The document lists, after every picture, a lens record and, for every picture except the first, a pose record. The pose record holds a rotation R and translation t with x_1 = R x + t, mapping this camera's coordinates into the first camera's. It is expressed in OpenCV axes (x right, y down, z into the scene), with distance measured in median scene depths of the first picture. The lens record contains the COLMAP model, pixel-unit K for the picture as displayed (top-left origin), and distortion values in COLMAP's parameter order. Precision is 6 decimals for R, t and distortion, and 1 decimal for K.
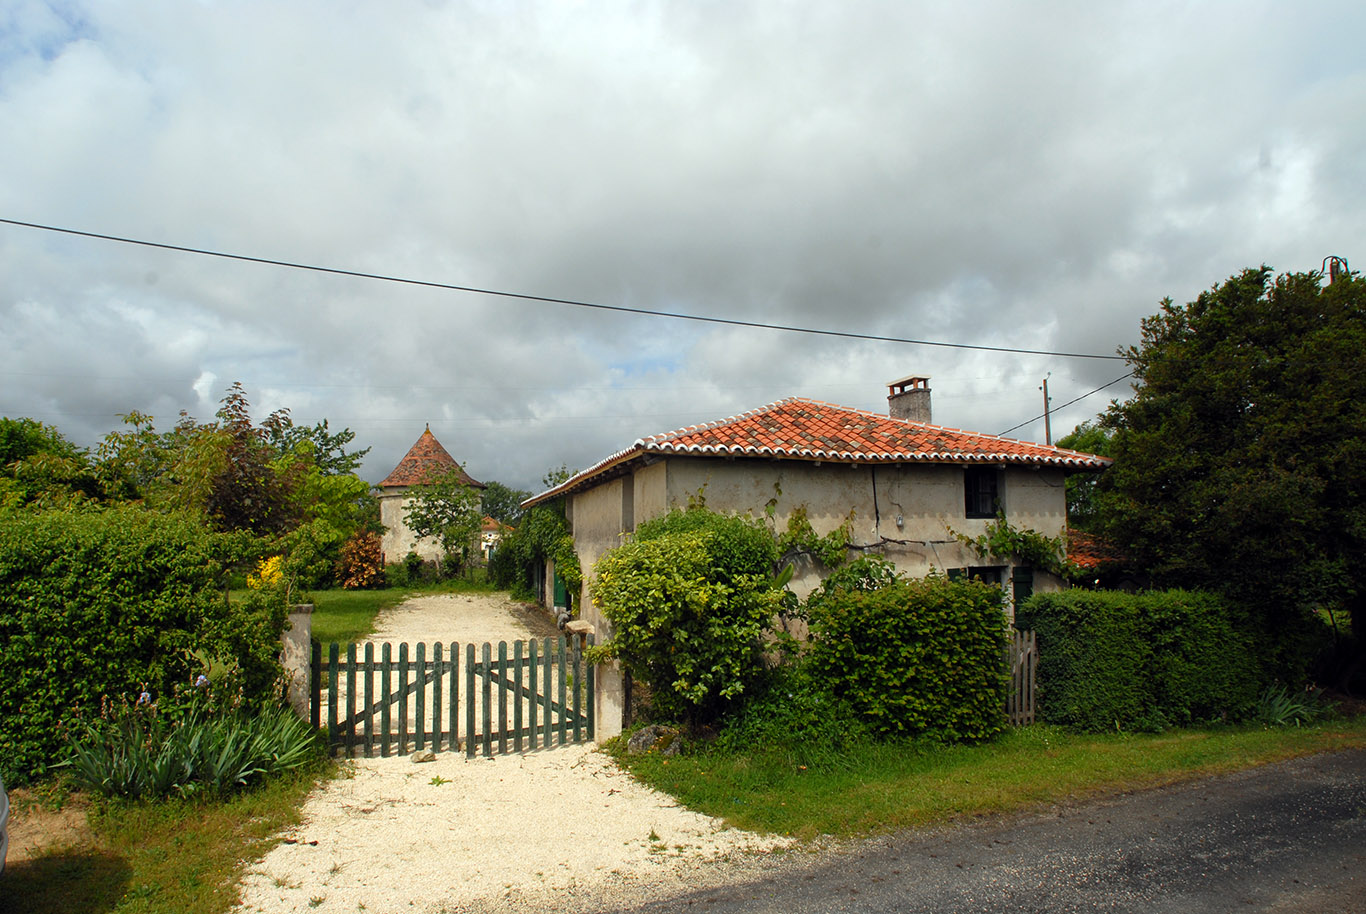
lens RADIAL K [[814.9, 0, 683.0], [0, 814.9, 457.0], [0, 0, 1]] dist [-0.030852, 0.000909]
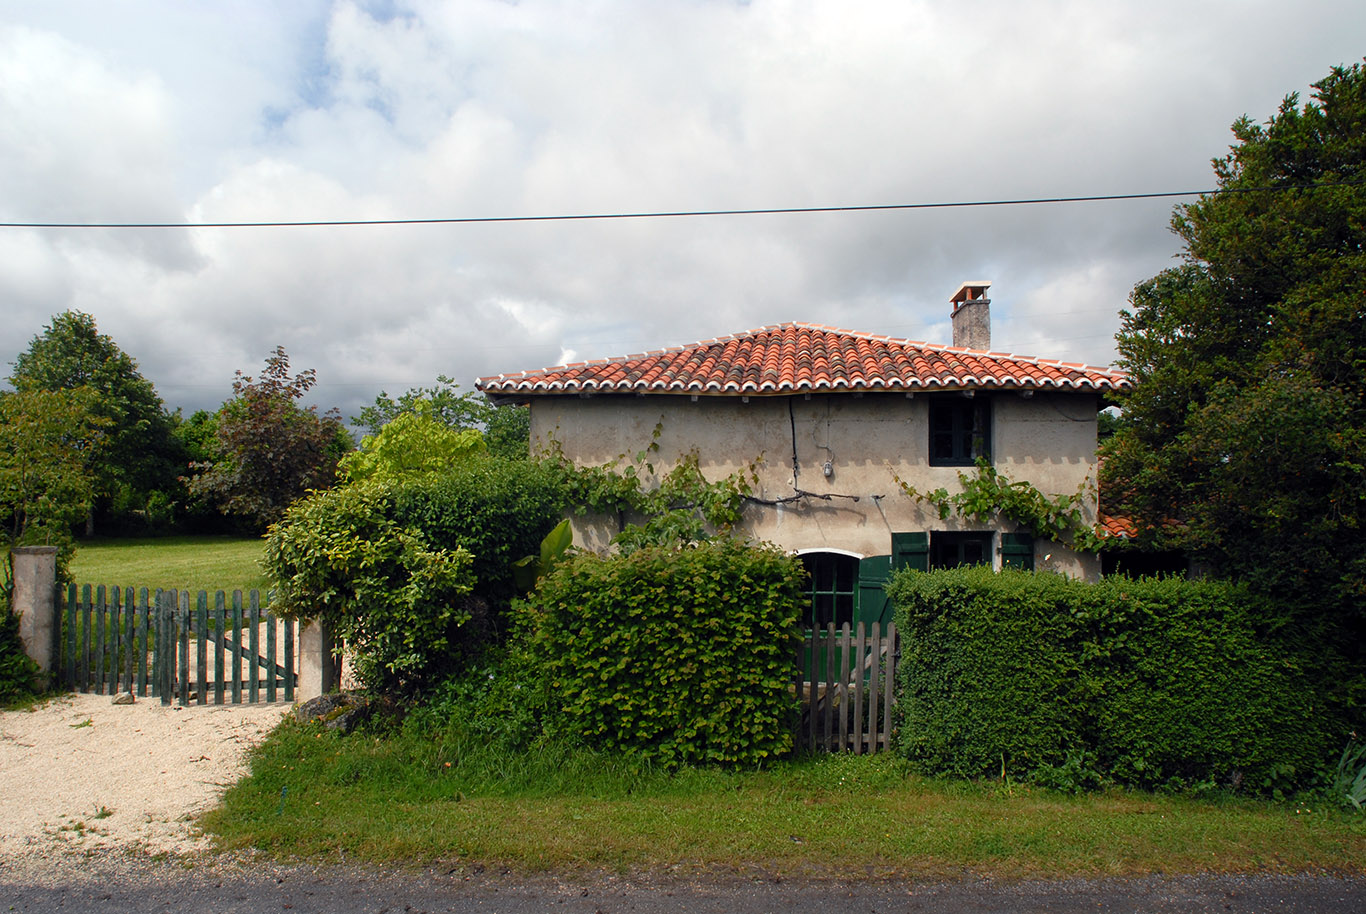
lens RADIAL K [[814.9, 0, 683.0], [0, 814.9, 457.0], [0, 0, 1]] dist [-0.030852, 0.000909]
pose [[0.916453, -0.009845, -0.400022, 0.457140], [0.029251, 0.998671, 0.042435, 0.030475], [0.399073, -0.050590, 0.915523, 0.240409]]
